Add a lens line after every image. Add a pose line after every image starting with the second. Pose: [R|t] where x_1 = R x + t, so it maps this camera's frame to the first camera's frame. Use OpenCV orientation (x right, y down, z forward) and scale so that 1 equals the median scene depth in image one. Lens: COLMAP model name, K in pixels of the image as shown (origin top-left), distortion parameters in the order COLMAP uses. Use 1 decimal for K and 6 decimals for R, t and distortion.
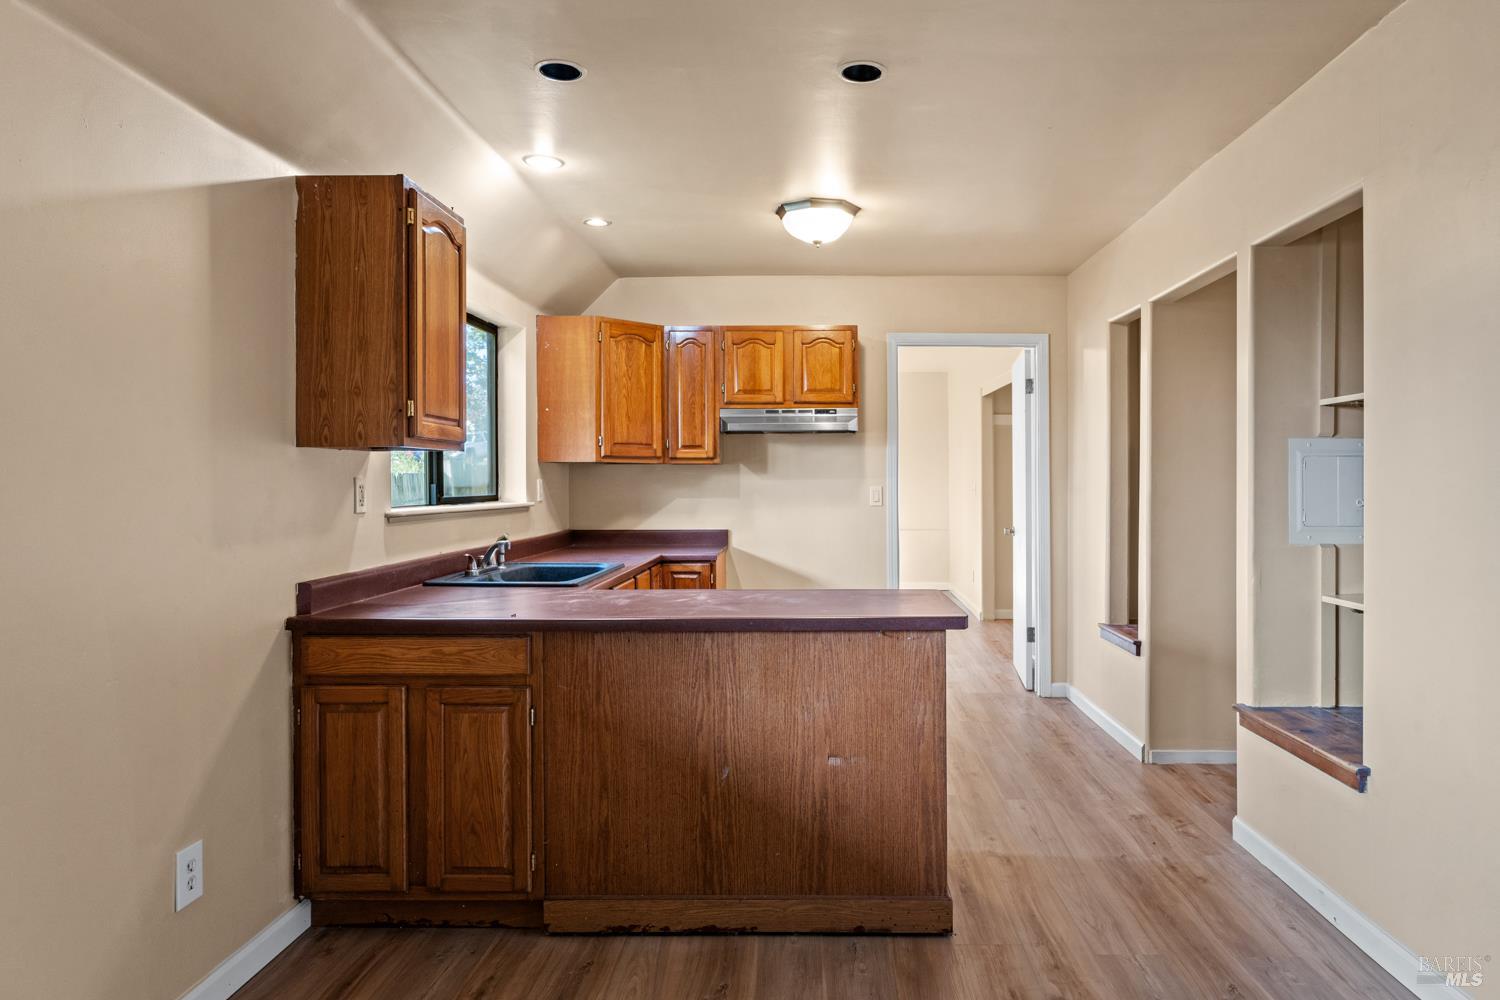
lens RADIAL K [[937.8, 0, 817.9], [0, 937.8, 484.4], [0, 0, 1]] dist [0.000522, 0.000376]
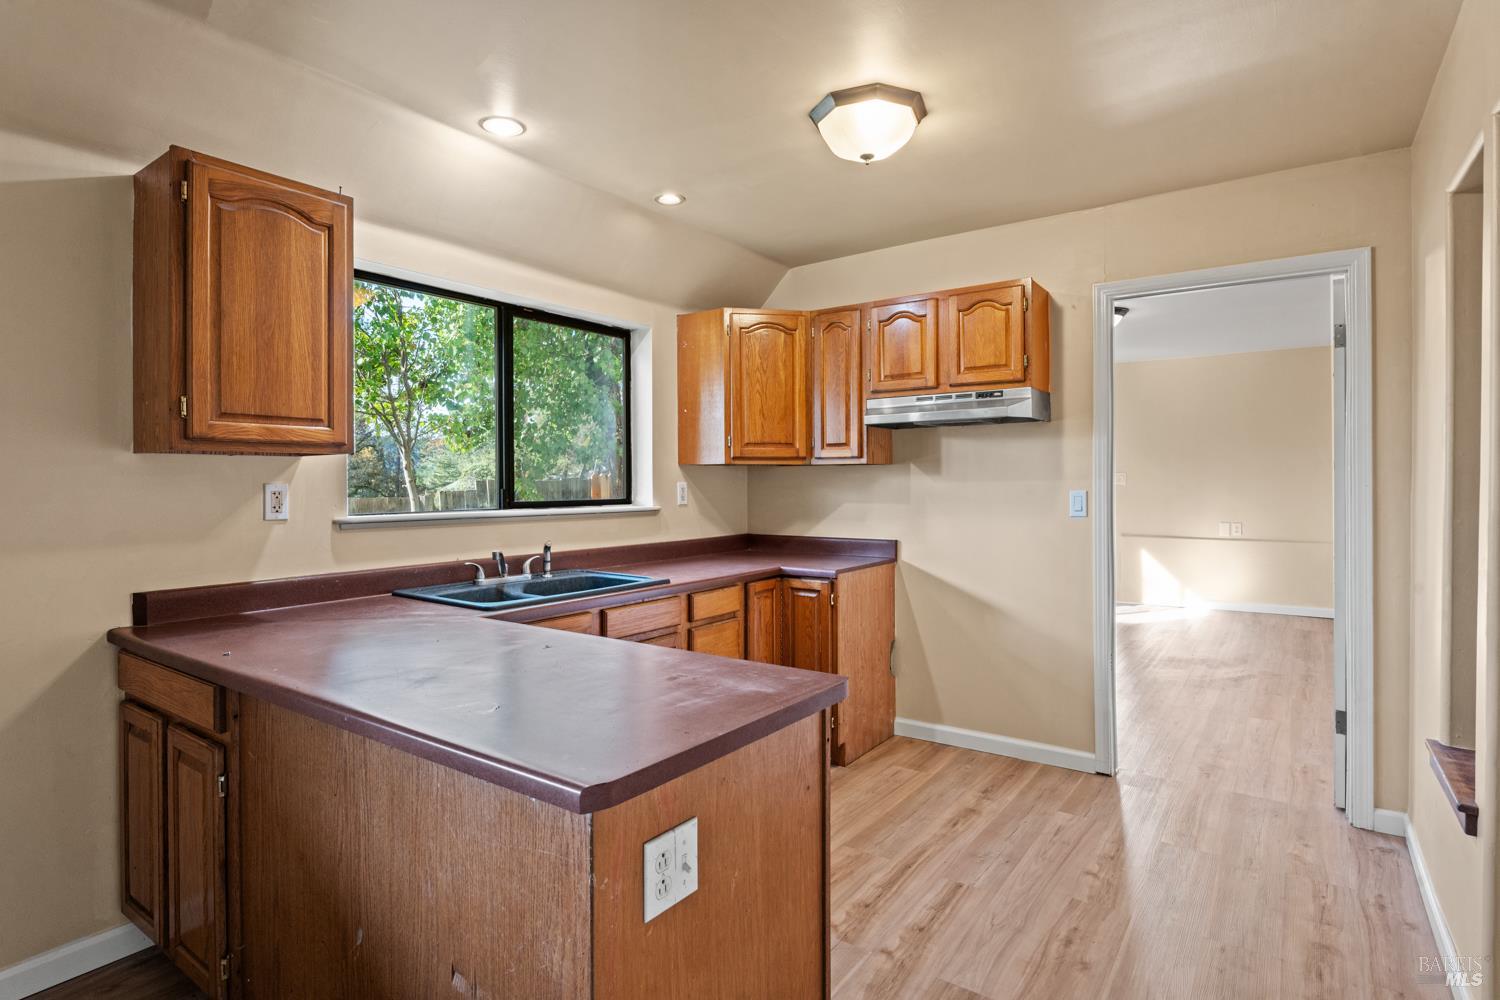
lens RADIAL K [[770.4, 0, 751.0], [0, 770.4, 490.5], [0, 0, 1]] dist [-0.003363, -0.000830]
pose [[0.814142, 0.003760, -0.580653, 0.231189], [0.001078, 0.999968, 0.007987, -0.003651], [0.580664, -0.007128, 0.814112, 0.388355]]
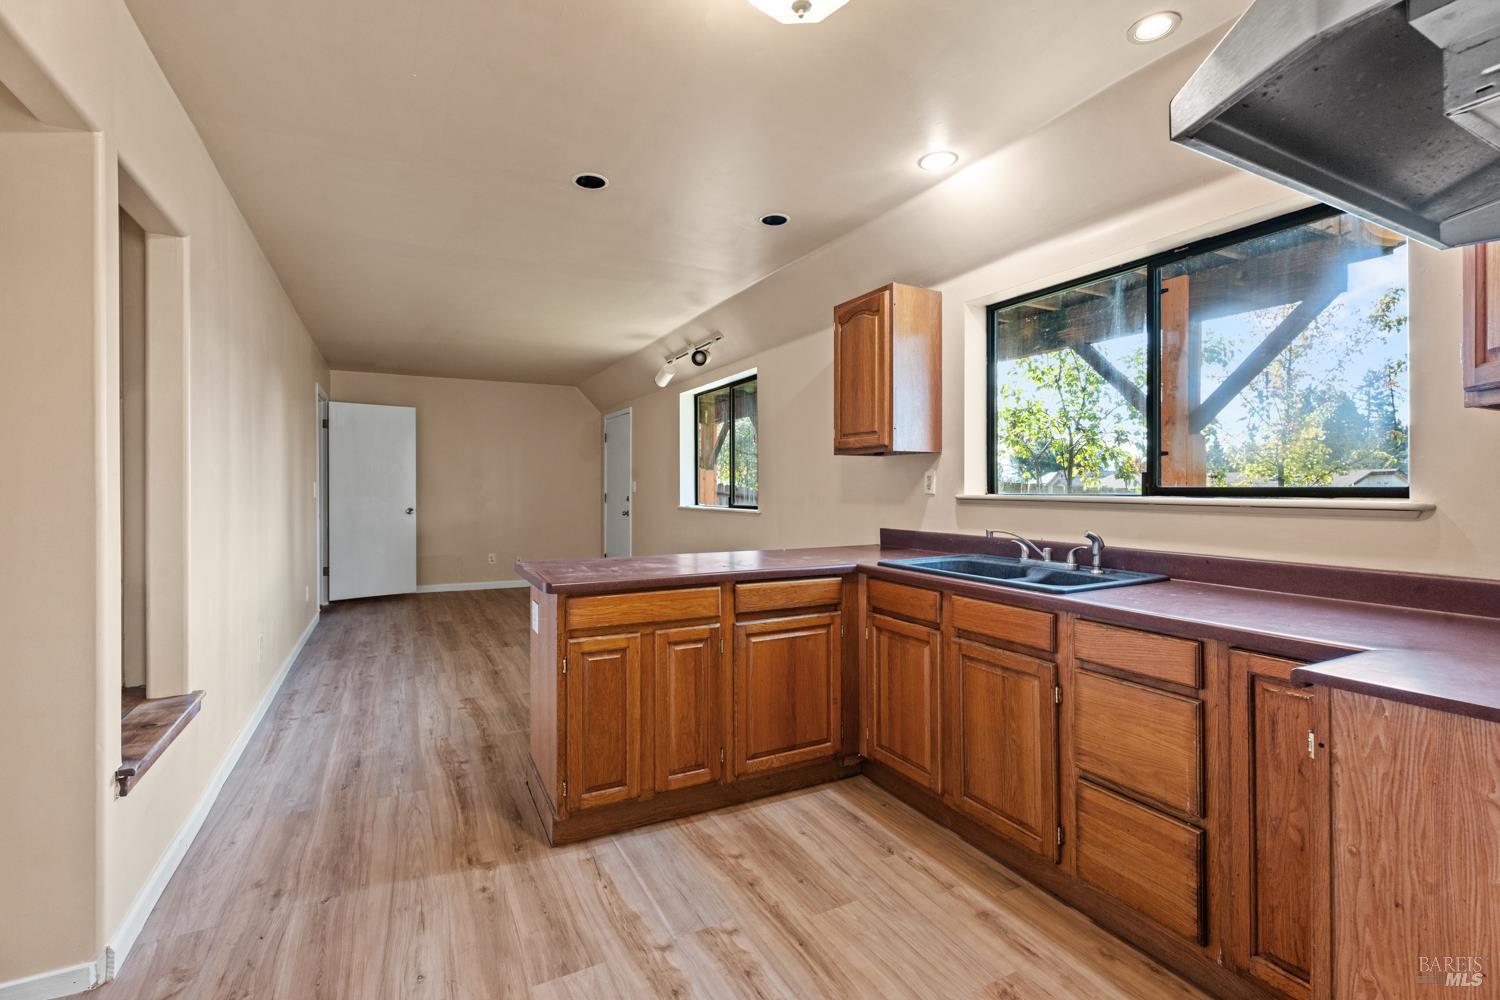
lens RADIAL K [[662.1, 0, 733.1], [0, 662.1, 490.9], [0, 0, 1]] dist [0.001492, -0.000716]
pose [[-0.892557, 0.004972, -0.450908, 0.171386], [0.001399, 0.999965, 0.008258, 0.009619], [0.450933, 0.006740, -0.892532, 1.109294]]
